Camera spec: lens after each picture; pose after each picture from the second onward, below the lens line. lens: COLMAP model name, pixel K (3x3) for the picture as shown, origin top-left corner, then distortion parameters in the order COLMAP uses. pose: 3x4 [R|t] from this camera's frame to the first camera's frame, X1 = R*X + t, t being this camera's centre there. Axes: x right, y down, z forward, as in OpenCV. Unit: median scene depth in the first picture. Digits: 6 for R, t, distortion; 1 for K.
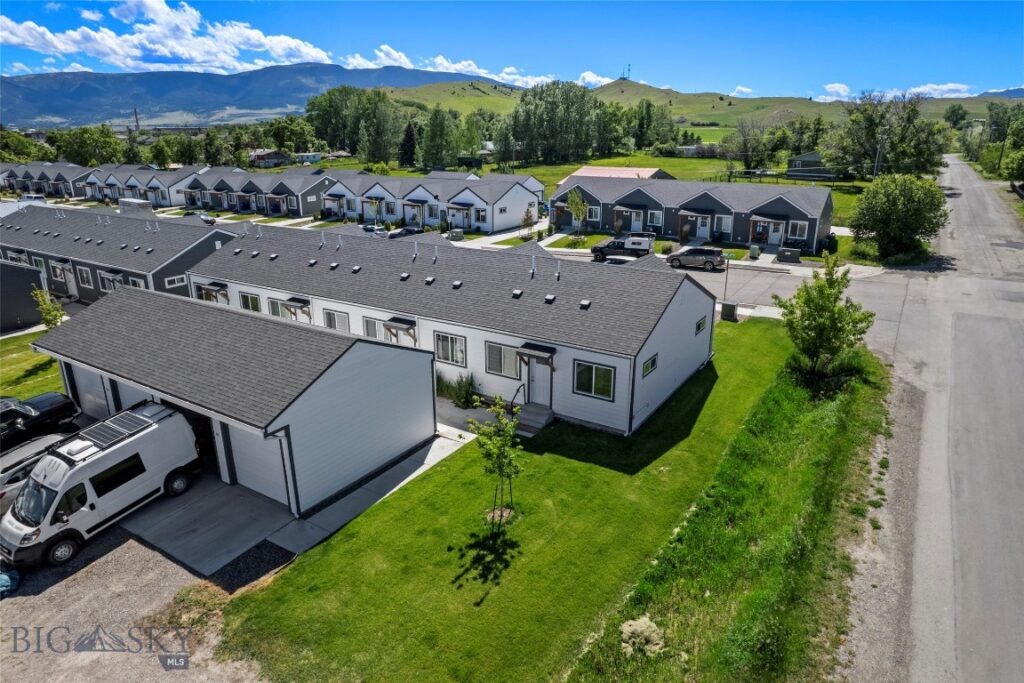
lens RADIAL K [[653.6, 0, 518.5], [0, 653.6, 341.6], [0, 0, 1]] dist [-0.076618, 0.063979]
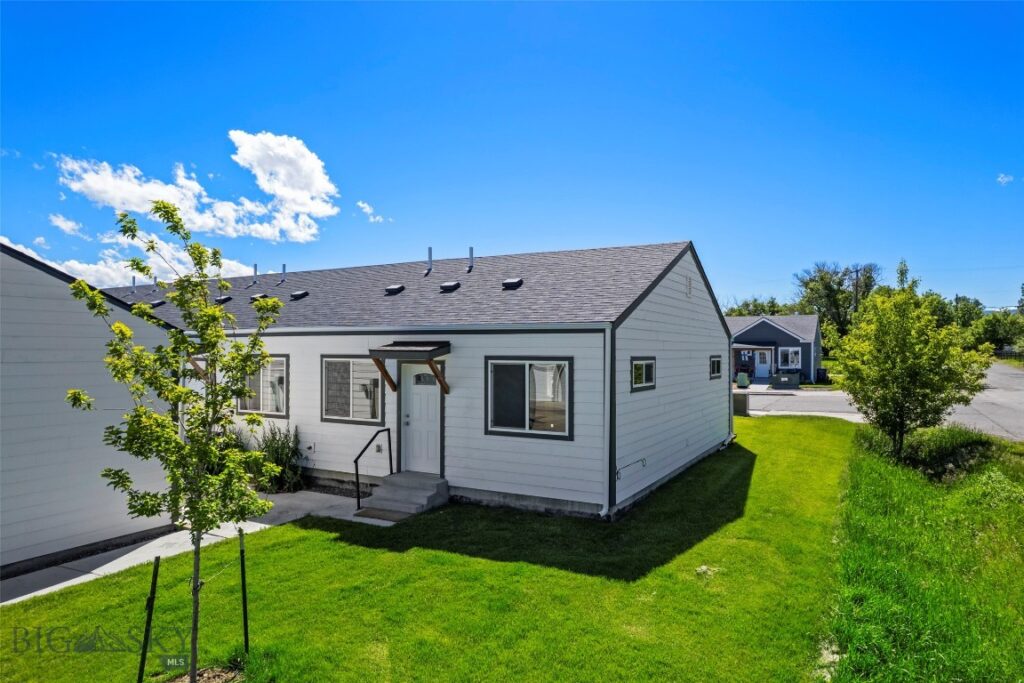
lens RADIAL K [[653.6, 0, 519.0], [0, 653.6, 340.1], [0, 0, 1]] dist [-0.076618, 0.063979]
pose [[0.998032, 0.001984, 0.062675, 0.080369], [0.018887, 0.943570, -0.330634, 0.176151], [-0.059794, 0.331167, 0.941676, 0.550379]]
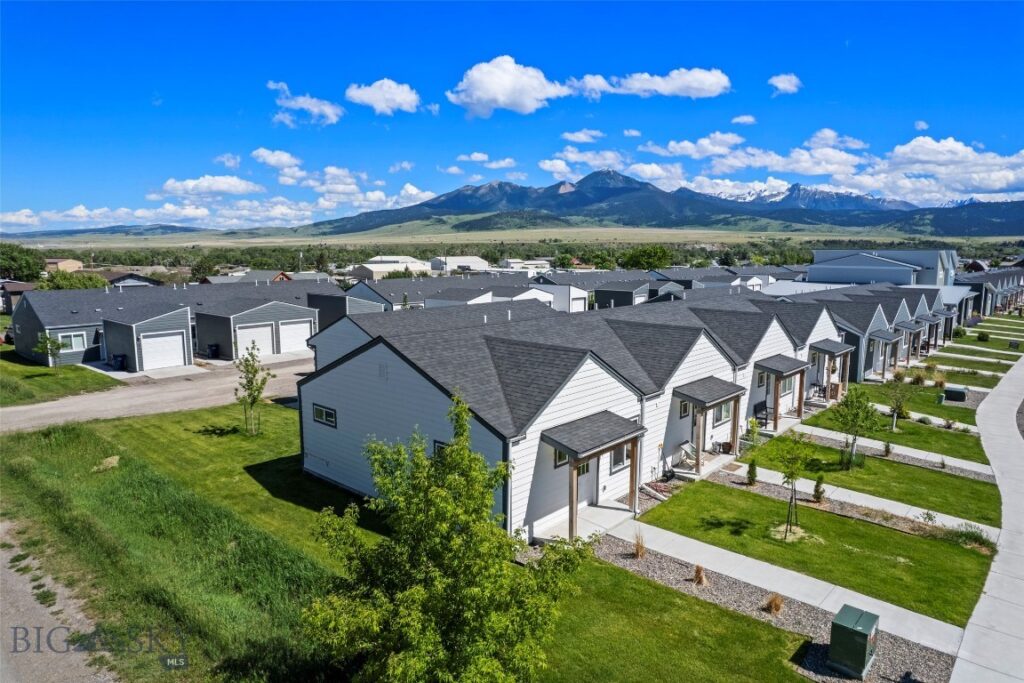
lens RADIAL K [[653.6, 0, 513.7], [0, 653.6, 341.9], [0, 0, 1]] dist [-0.076618, 0.063979]
pose [[-0.174596, 0.139576, -0.974697, 1.011152], [-0.309009, 0.932124, 0.188832, -0.302517], [0.934896, 0.334160, -0.119615, 1.336349]]
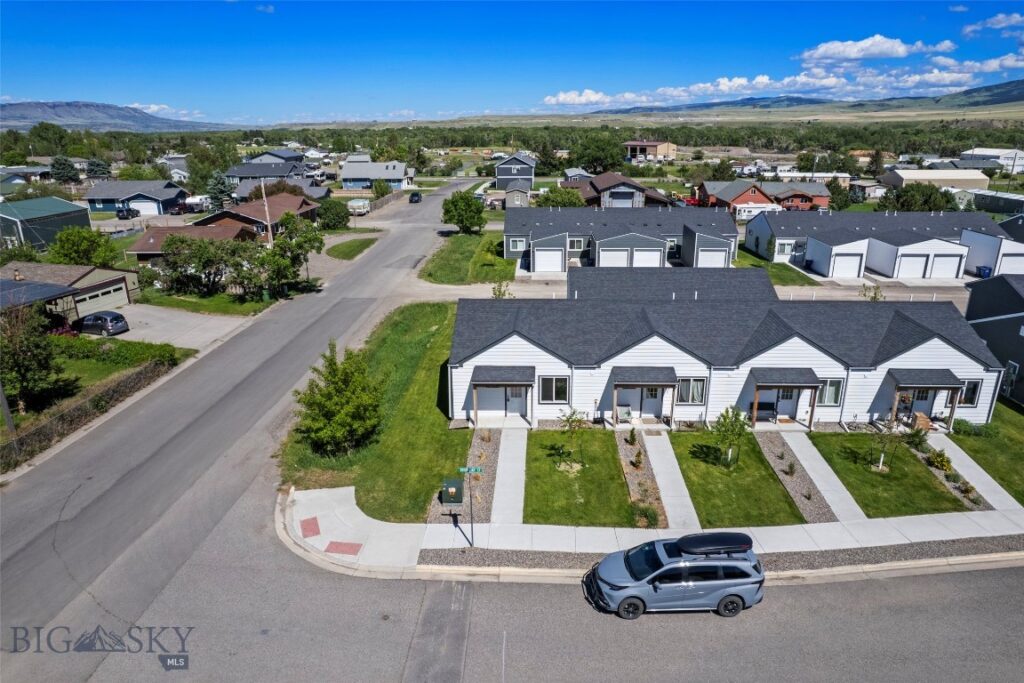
lens RADIAL K [[653.6, 0, 516.5], [0, 653.6, 358.4], [0, 0, 1]] dist [-0.076618, 0.063979]
pose [[-0.865764, 0.175828, -0.468548, 0.897534], [-0.151758, 0.799925, 0.580594, -0.898088], [0.476889, 0.573763, -0.665863, 2.238817]]
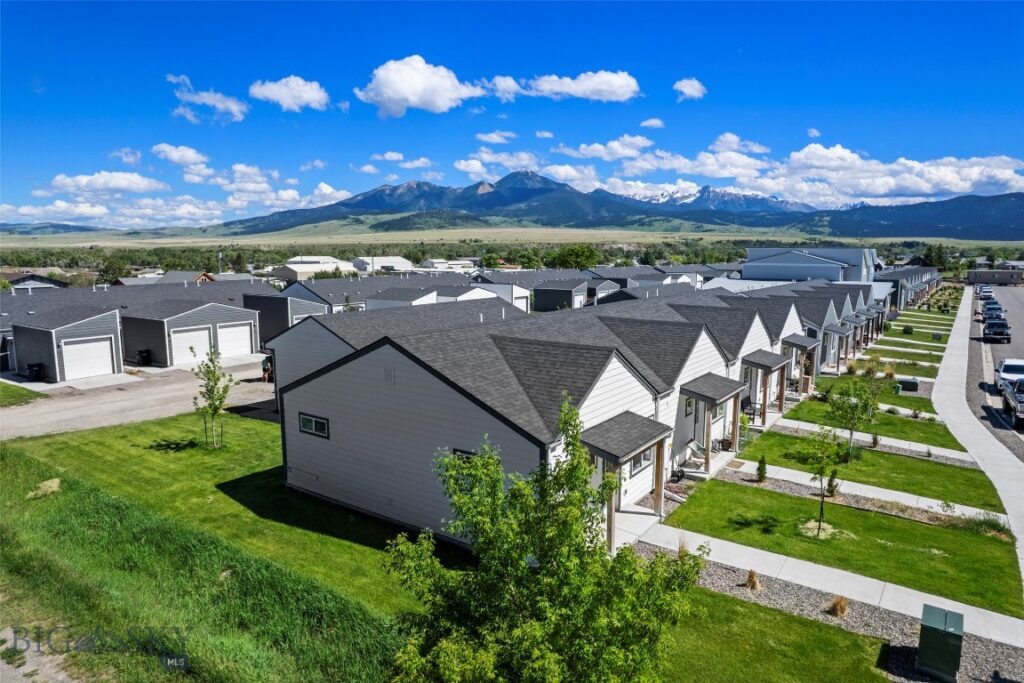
lens RADIAL K [[653.6, 0, 513.1], [0, 653.6, 344.3], [0, 0, 1]] dist [-0.076618, 0.063979]
pose [[-0.054361, 0.144804, -0.987966, 0.974804], [-0.313497, 0.936924, 0.154572, -0.258333], [0.948032, 0.318127, -0.005537, 1.229620]]
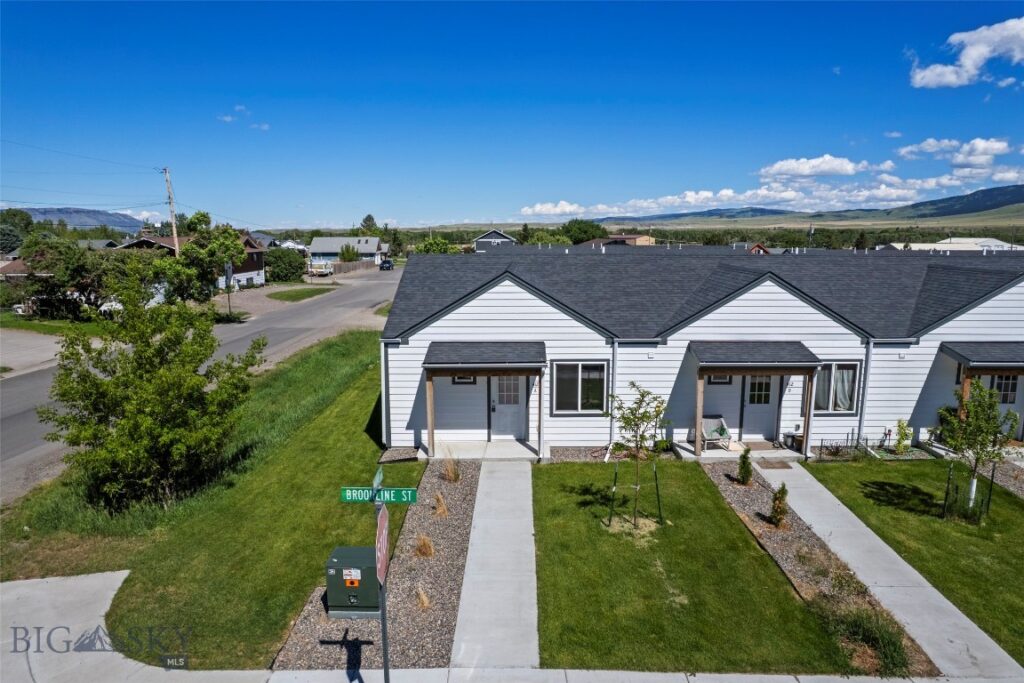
lens RADIAL K [[653.6, 0, 514.8], [0, 653.6, 346.3], [0, 0, 1]] dist [-0.076618, 0.063979]
pose [[-0.850311, 0.091842, -0.518205, 0.637928], [-0.164951, 0.888531, 0.428140, -0.409595], [0.499762, 0.449531, -0.740378, 1.889490]]
